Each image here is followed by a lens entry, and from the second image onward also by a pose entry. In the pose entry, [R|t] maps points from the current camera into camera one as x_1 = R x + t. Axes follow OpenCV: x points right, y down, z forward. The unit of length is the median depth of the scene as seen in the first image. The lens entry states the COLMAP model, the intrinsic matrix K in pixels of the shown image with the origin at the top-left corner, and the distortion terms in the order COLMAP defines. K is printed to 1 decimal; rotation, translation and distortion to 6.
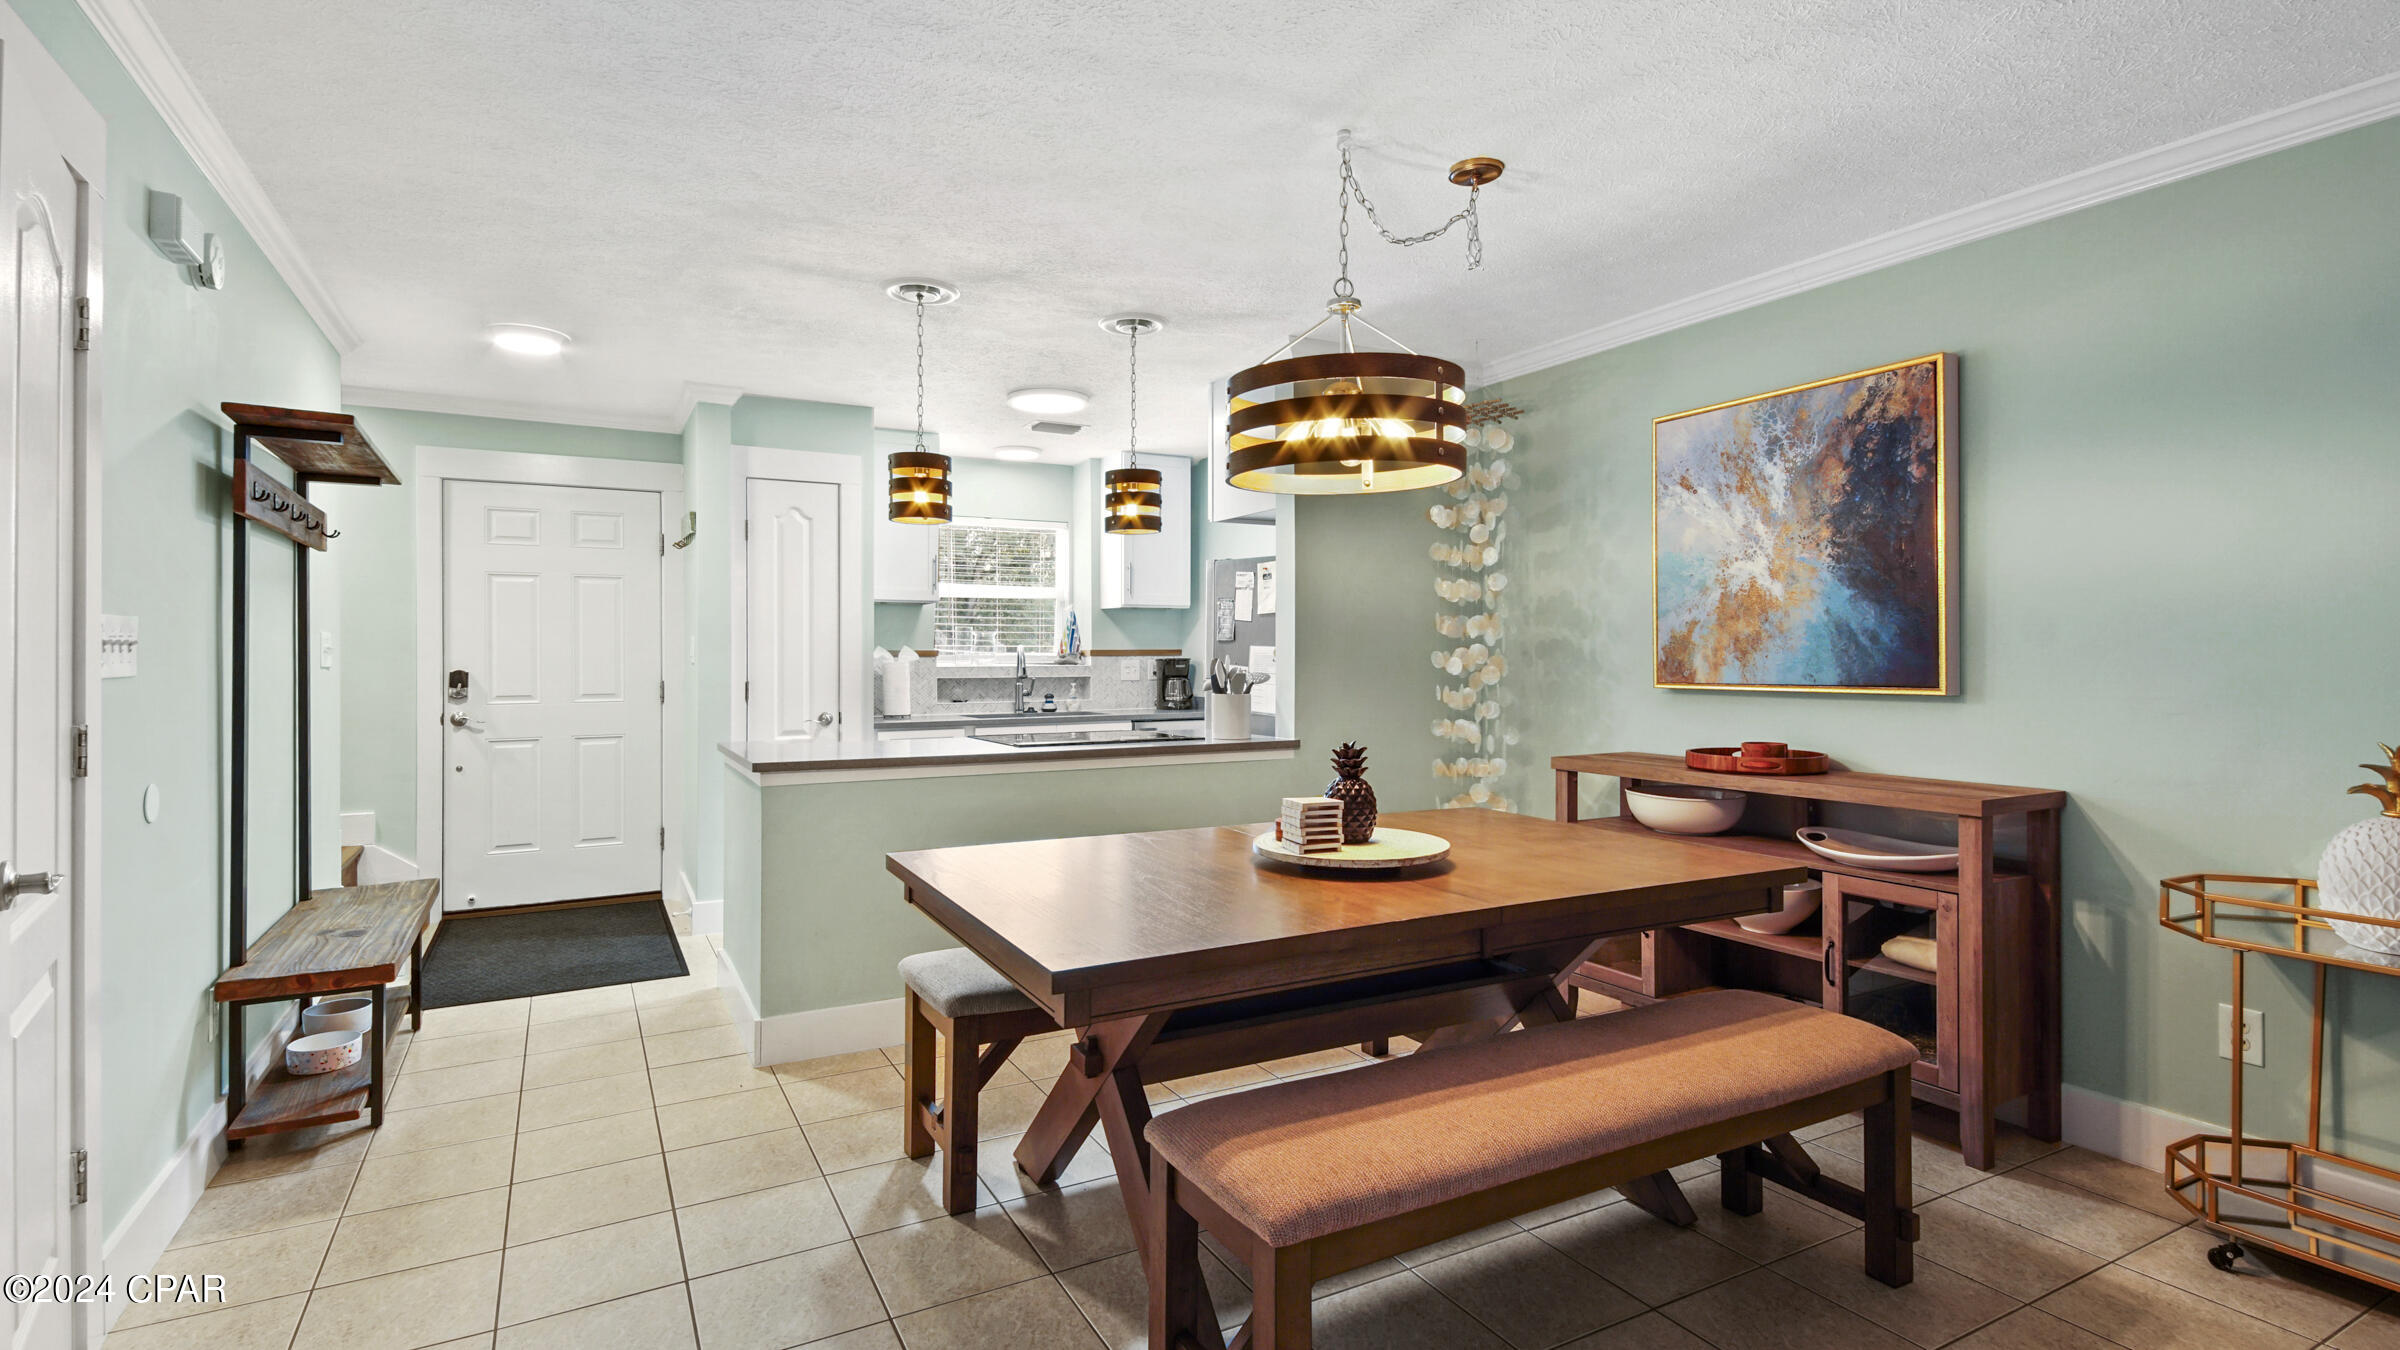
lens RADIAL K [[1127.0, 0, 1174.7], [0, 1127.0, 649.0], [0, 0, 1]] dist [0.000188, 0.000029]
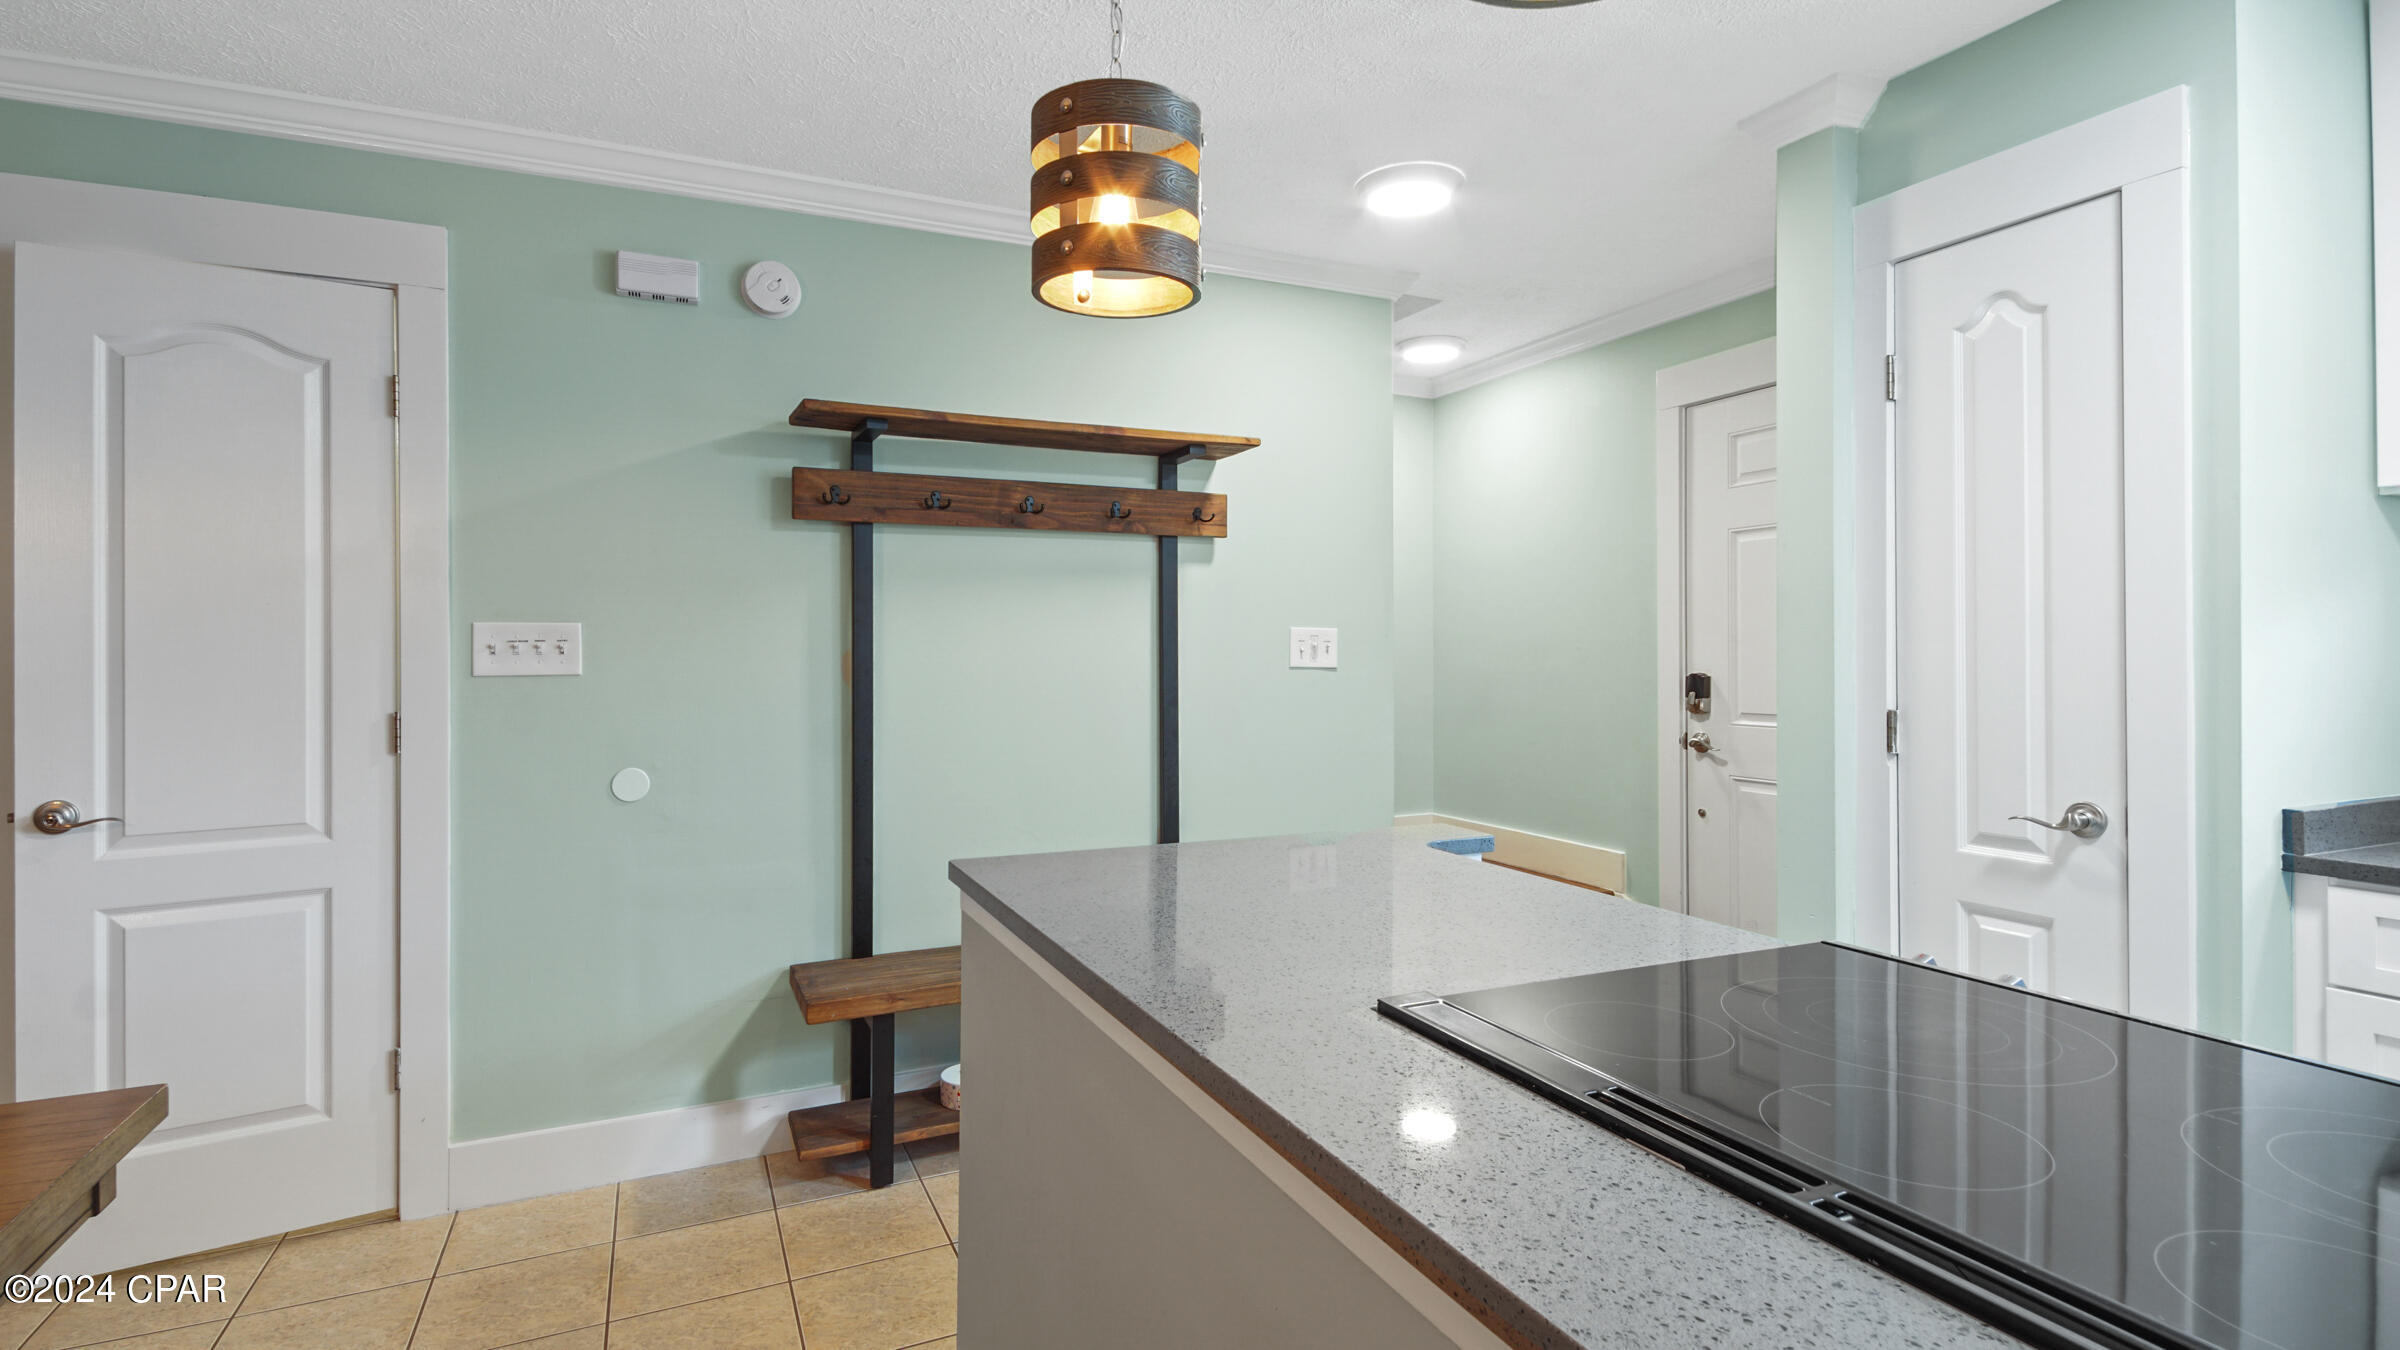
lens RADIAL K [[1127.0, 0, 1174.7], [0, 1127.0, 649.0], [0, 0, 1]] dist [0.000188, 0.000029]
pose [[-0.060061, 0.000736, -0.998194, 0.082552], [0.006500, 0.999979, 0.000347, 0.001263], [0.998174, -0.006467, -0.060064, 0.675334]]
